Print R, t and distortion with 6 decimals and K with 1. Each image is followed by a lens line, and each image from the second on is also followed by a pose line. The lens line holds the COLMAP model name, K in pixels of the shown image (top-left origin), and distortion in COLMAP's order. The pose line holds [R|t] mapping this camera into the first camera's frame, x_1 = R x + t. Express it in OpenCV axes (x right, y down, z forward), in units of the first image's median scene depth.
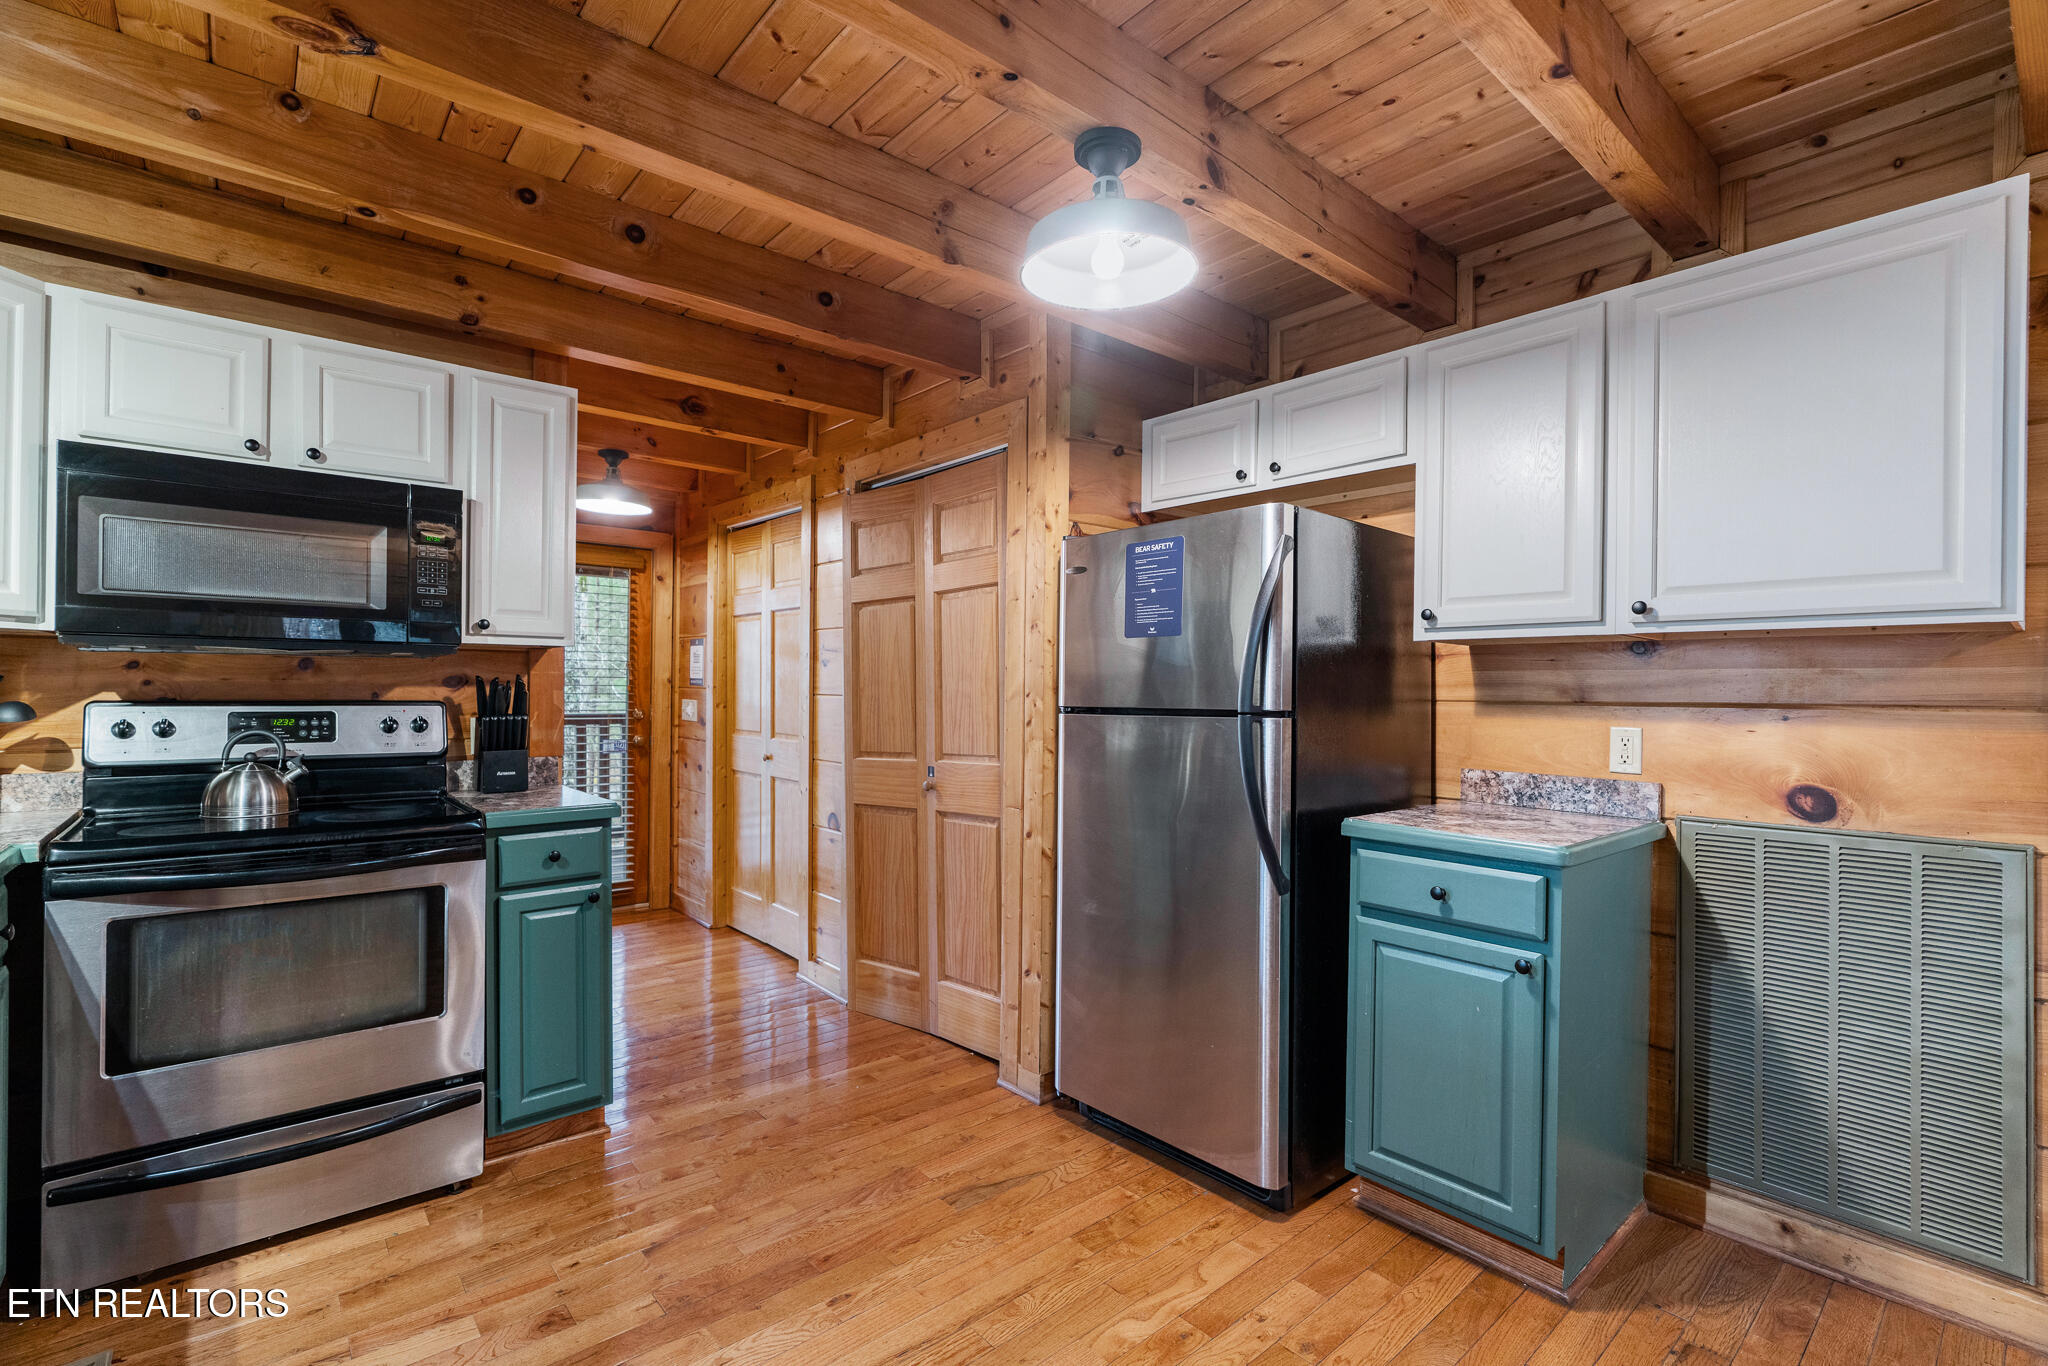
lens RADIAL K [[928.5, 0, 1024.1], [0, 928.5, 689.2], [0, 0, 1]] dist [-0.003613, 0.001346]
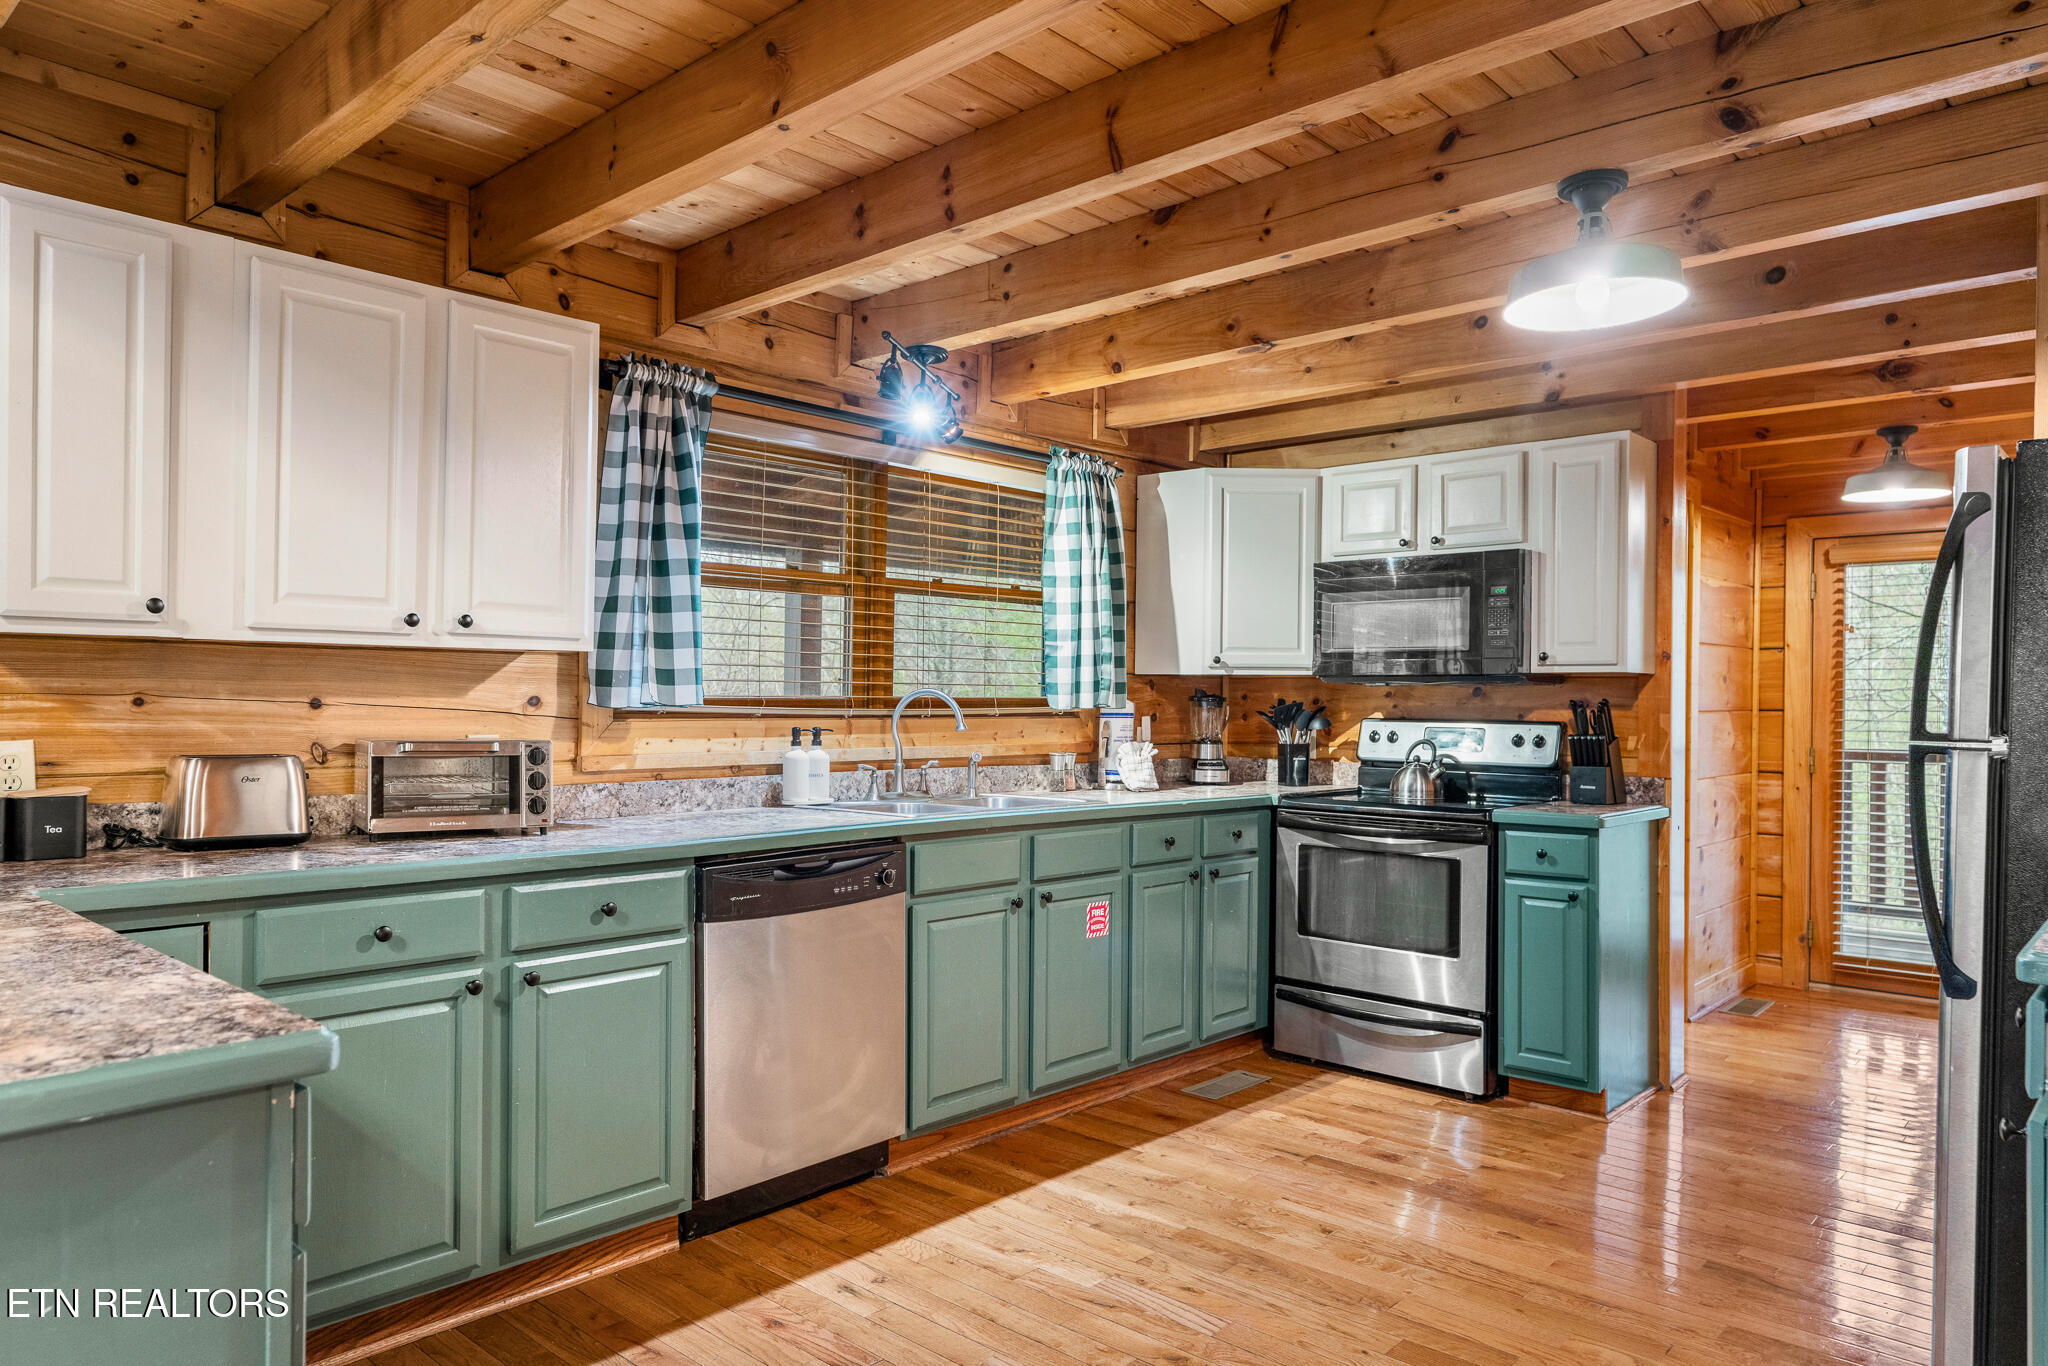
lens RADIAL K [[1314.2, 0, 1016.0], [0, 1314.2, 692.6], [0, 0, 1]] dist [0.001949, 0.005118]
pose [[0.110490, -0.010318, -0.993824, 1.111817], [-0.006395, 0.999918, -0.011092, -0.001452], [0.993857, 0.007581, 0.110415, 0.162474]]
